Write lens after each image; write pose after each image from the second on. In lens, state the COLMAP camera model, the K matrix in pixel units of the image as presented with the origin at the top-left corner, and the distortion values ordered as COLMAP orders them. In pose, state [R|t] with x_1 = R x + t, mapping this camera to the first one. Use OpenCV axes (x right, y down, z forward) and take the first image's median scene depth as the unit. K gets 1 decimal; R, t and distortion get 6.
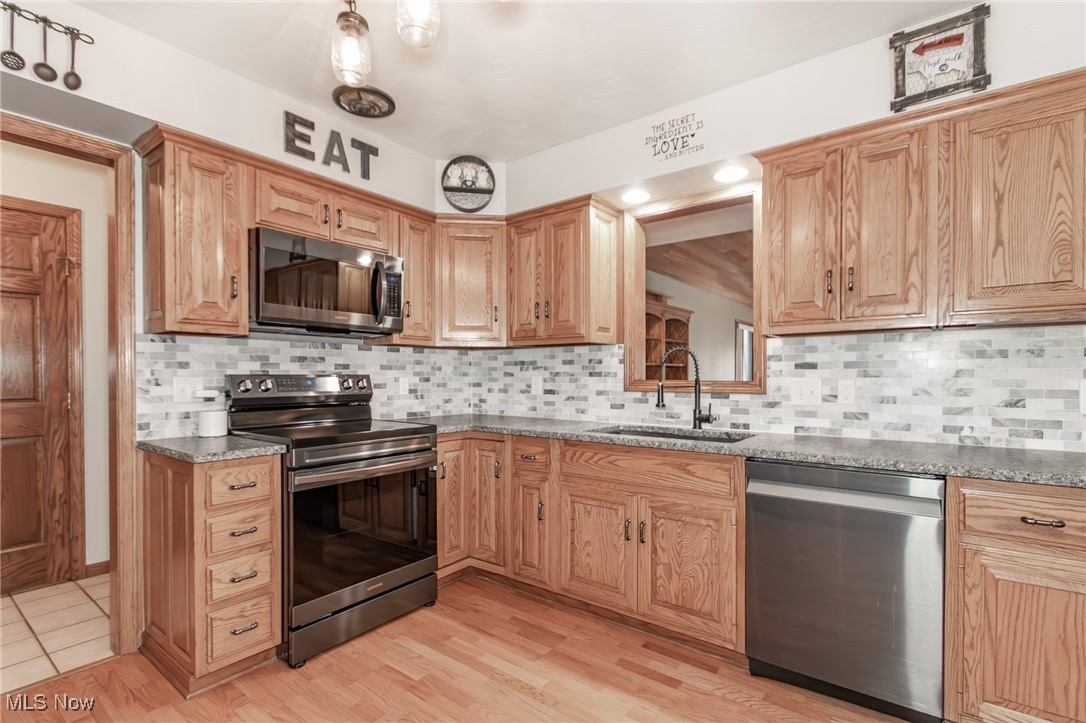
lens RADIAL K [[511.0, 0, 542.6], [0, 511.0, 378.3], [0, 0, 1]] dist [0.003963, -0.002130]
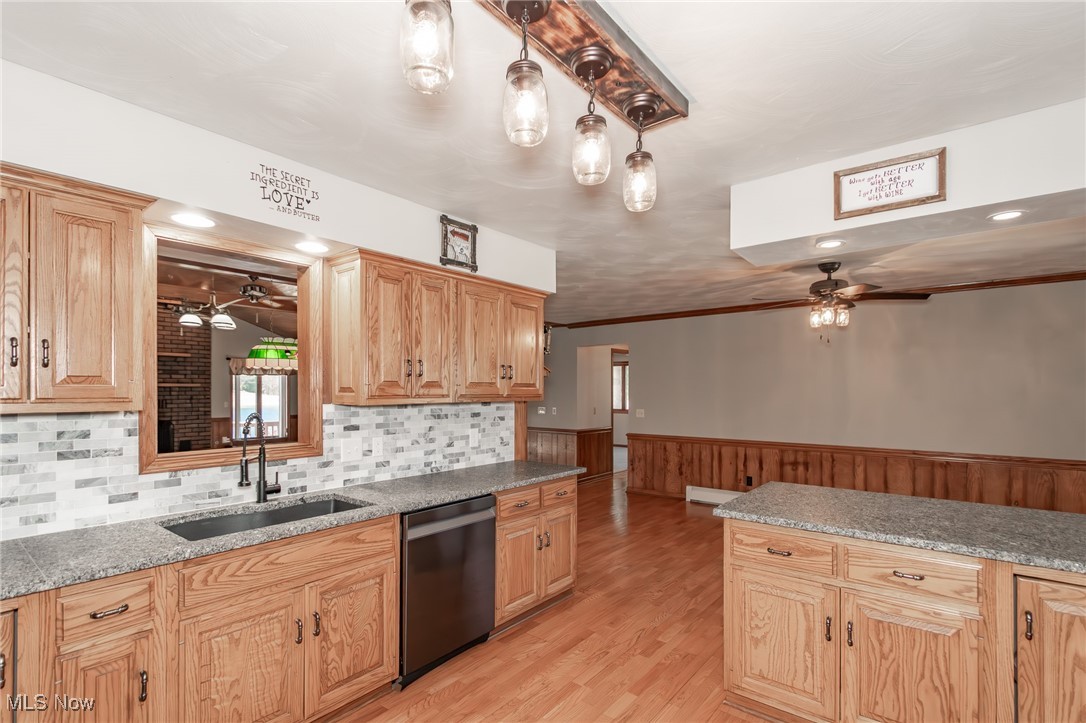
lens RADIAL K [[511.0, 0, 523.9], [0, 511.0, 389.2], [0, 0, 1]] dist [0.003963, -0.002130]
pose [[0.045678, 0.002995, 0.998952, -0.569867], [0.009118, 0.999953, -0.003415, -0.092589], [-0.998915, 0.009264, 0.045649, 0.466598]]
